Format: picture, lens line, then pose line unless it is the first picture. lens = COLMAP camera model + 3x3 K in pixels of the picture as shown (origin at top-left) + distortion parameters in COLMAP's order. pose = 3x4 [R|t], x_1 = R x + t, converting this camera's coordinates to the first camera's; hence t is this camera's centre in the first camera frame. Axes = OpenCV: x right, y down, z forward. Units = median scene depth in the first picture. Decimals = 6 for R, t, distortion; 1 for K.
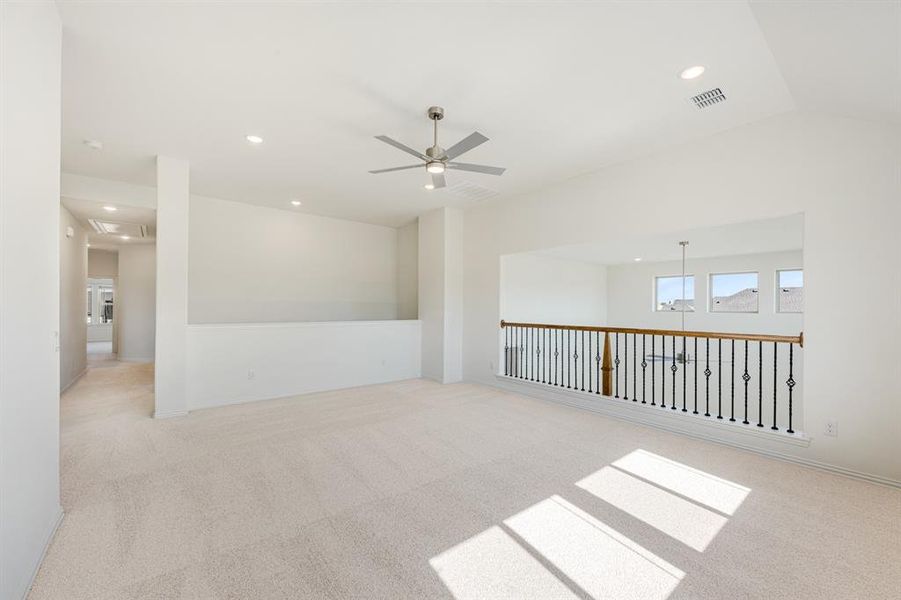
lens RADIAL K [[361.1, 0, 447.1], [0, 361.1, 303.2], [0, 0, 1]] dist [-0.000205, -0.000069]
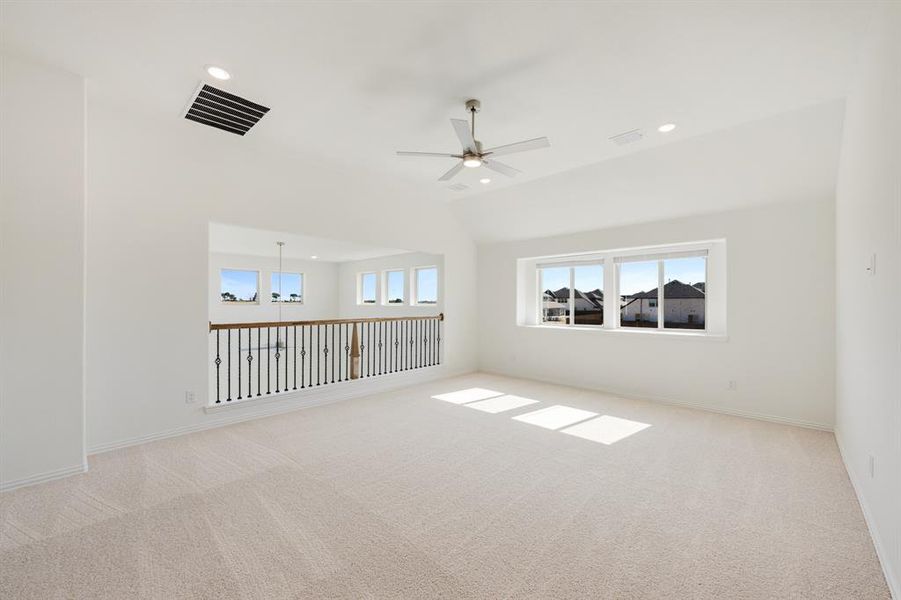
lens RADIAL K [[361.1, 0, 447.1], [0, 361.1, 303.2], [0, 0, 1]] dist [-0.000205, -0.000069]
pose [[-0.123149, -0.011569, 0.992321, -0.655558], [-0.014194, 0.999850, 0.009895, 0.001177], [-0.992287, -0.012866, -0.123295, 0.772779]]
